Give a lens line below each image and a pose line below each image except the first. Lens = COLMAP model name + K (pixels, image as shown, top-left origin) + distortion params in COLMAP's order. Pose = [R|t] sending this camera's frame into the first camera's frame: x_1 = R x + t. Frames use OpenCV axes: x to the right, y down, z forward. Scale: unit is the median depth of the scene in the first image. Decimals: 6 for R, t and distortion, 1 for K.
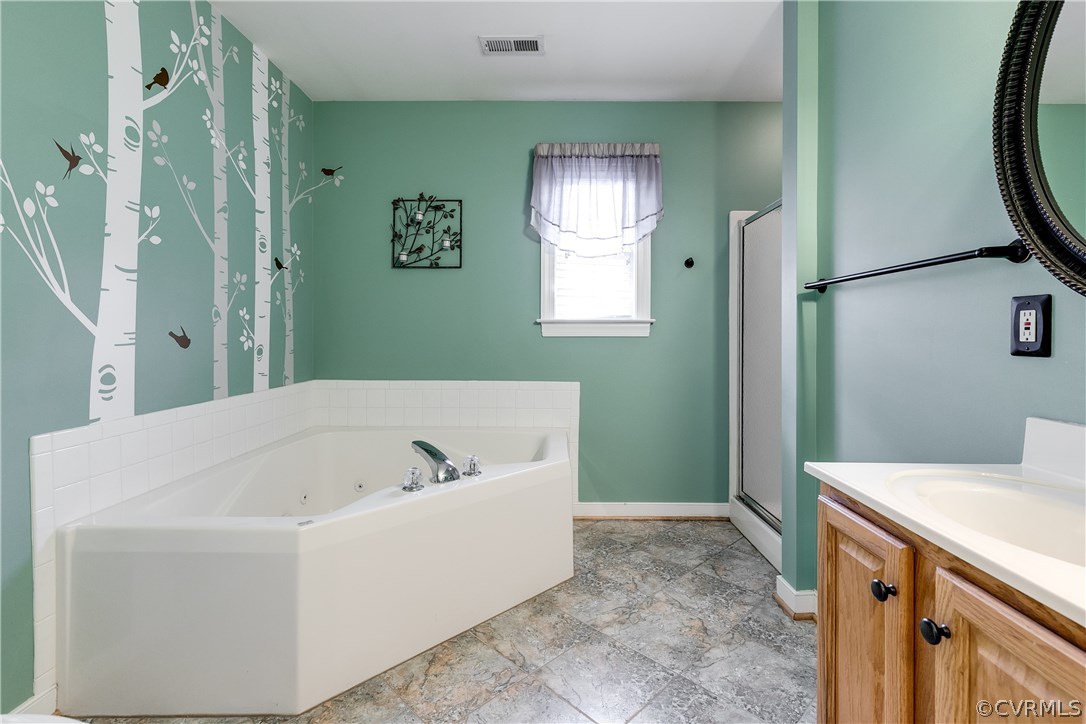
lens RADIAL K [[498.3, 0, 543.9], [0, 498.3, 339.8], [0, 0, 1]] dist [0.009539, -0.000425]
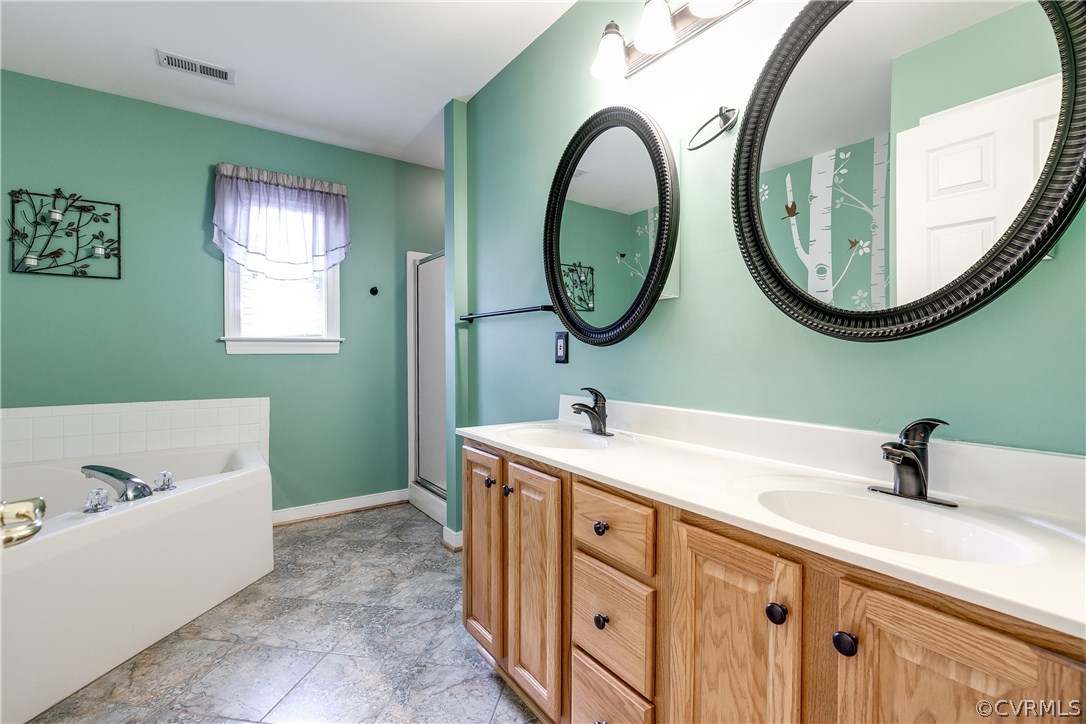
lens RADIAL K [[486.4, 0, 549.0], [0, 486.4, 355.8], [0, 0, 1]] dist [0.008475, -0.003689]
pose [[0.798770, -0.007458, 0.601590, -0.094370], [0.007948, 0.999967, 0.001844, 0.000086], [-0.601584, 0.003309, 0.798803, -0.221430]]
